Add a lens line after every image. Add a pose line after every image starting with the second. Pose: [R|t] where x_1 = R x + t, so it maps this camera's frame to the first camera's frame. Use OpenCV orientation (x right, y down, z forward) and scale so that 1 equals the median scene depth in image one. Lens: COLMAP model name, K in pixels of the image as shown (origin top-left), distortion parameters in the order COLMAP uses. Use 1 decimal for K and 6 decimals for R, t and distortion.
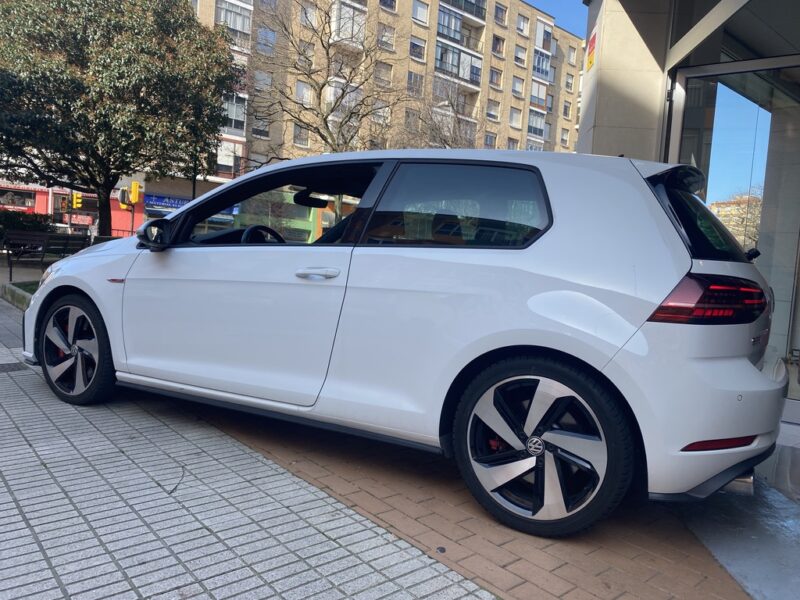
lens RADIAL K [[622.4, 0, 400.0], [0, 622.4, 300.0], [0, 0, 1]] dist [0.015118, -0.008173]
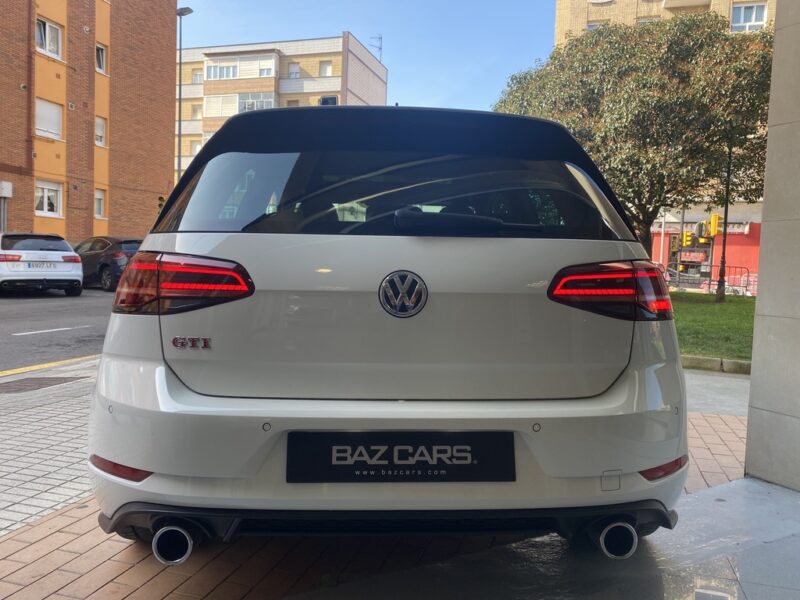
lens RADIAL K [[614.3, 0, 401.3], [0, 614.3, 307.6], [0, 0, 1]] dist [0.022372, 0.000431]
pose [[0.529065, 0.013222, -0.848478, 0.214769], [-0.056199, 0.998229, -0.019487, 0.002919], [0.846718, 0.057994, 0.528871, 0.138172]]
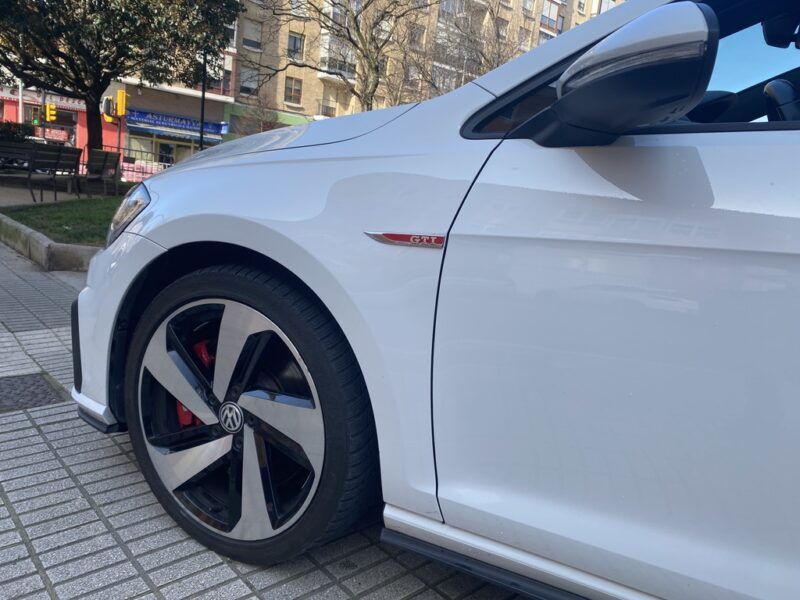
lens RADIAL K [[605.2, 0, 385.2], [0, 605.2, 298.0], [0, 0, 1]] dist [0.007247, 0.003216]
pose [[0.999102, 0.025282, 0.034000, -0.119905], [-0.028917, 0.993393, 0.111058, -0.008892], [-0.030967, -0.111942, 0.993232, 0.174752]]
